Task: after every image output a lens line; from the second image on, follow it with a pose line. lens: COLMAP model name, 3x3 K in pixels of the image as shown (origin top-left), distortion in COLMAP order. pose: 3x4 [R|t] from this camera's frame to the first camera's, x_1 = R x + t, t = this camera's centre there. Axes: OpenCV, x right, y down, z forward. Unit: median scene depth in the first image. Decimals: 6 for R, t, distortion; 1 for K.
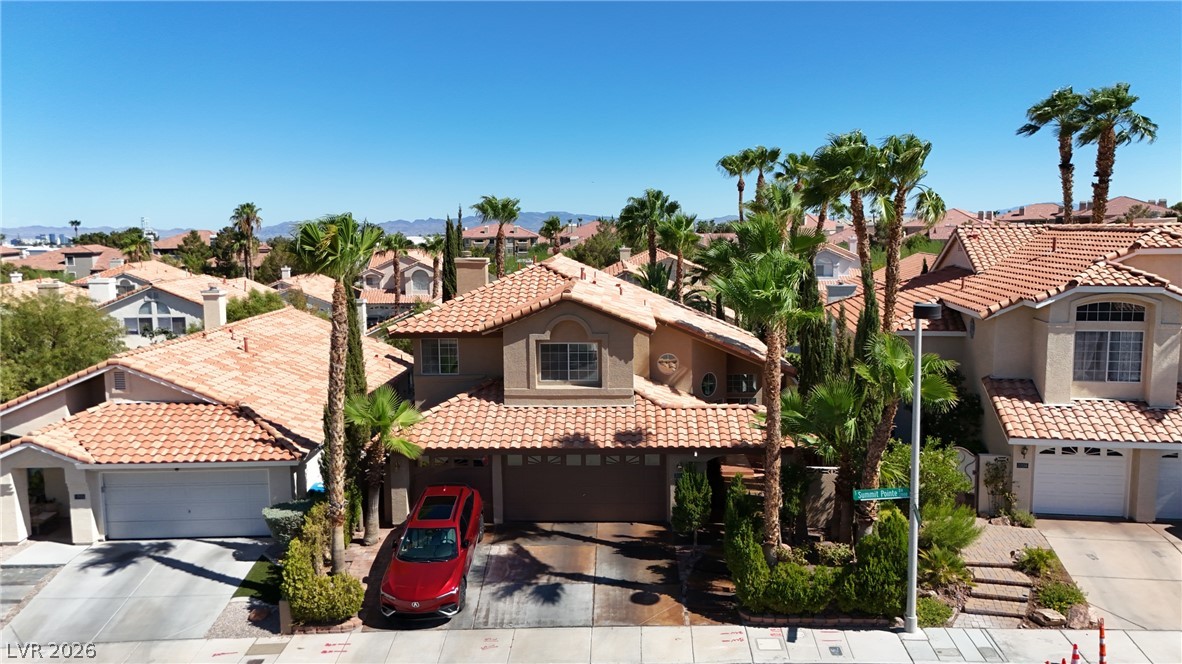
lens RADIAL K [[878.9, 0, 592.8], [0, 878.9, 330.5], [0, 0, 1]] dist [0.063602, -0.030009]
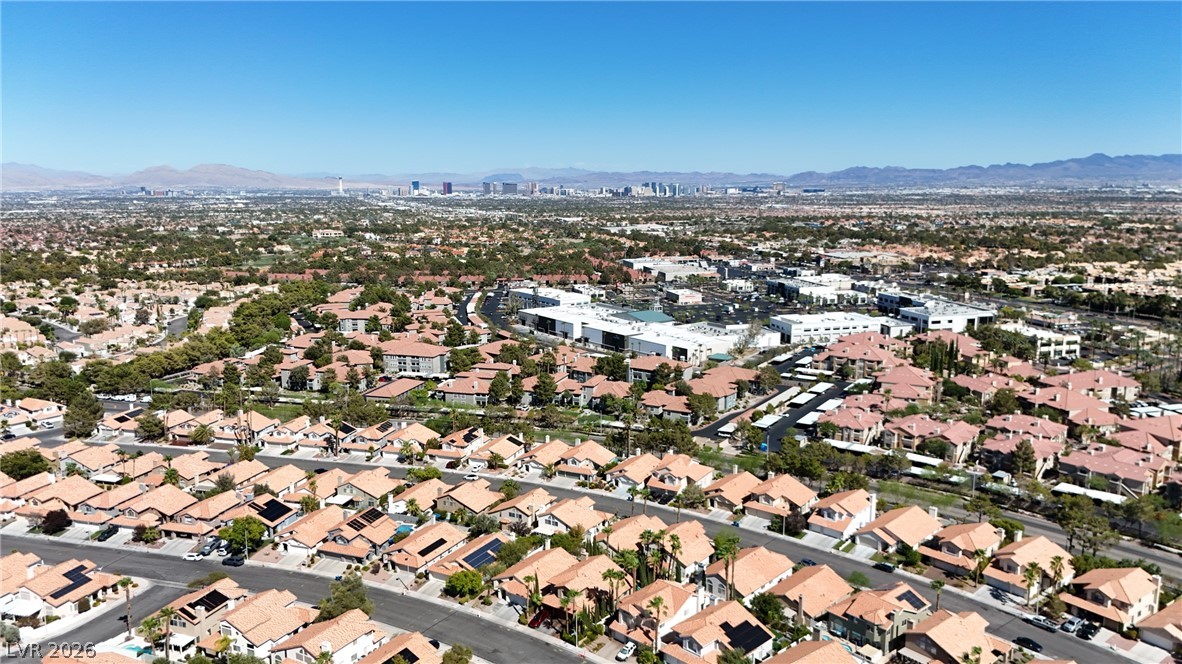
lens RADIAL K [[878.9, 0, 592.1], [0, 878.9, 331.6], [0, 0, 1]] dist [0.063602, -0.030009]
pose [[0.818725, 0.115123, -0.562526, 3.780582], [-0.080393, 0.993027, 0.086218, -2.609864], [0.568530, -0.025365, 0.822272, -4.445365]]
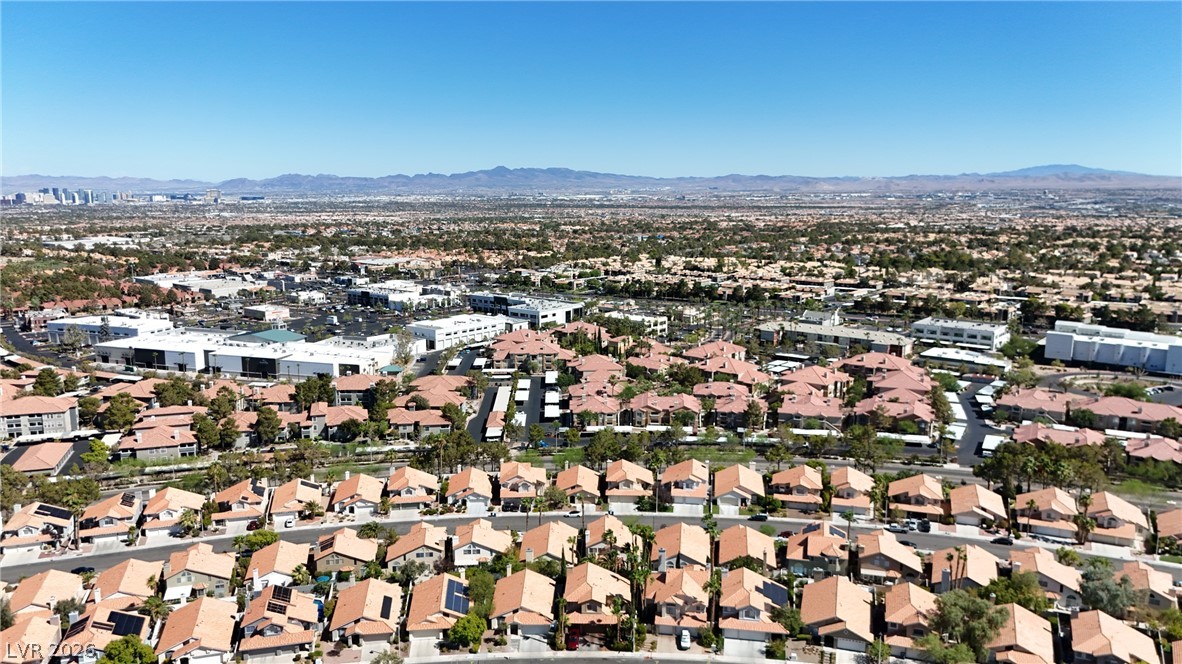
lens RADIAL K [[878.9, 0, 593.4], [0, 878.9, 333.3], [0, 0, 1]] dist [0.063602, -0.030009]
pose [[0.999870, 0.016070, 0.001488, -0.059563], [-0.016124, 0.998620, 0.049990, -2.411821], [-0.000683, -0.050008, 0.998749, -5.636323]]
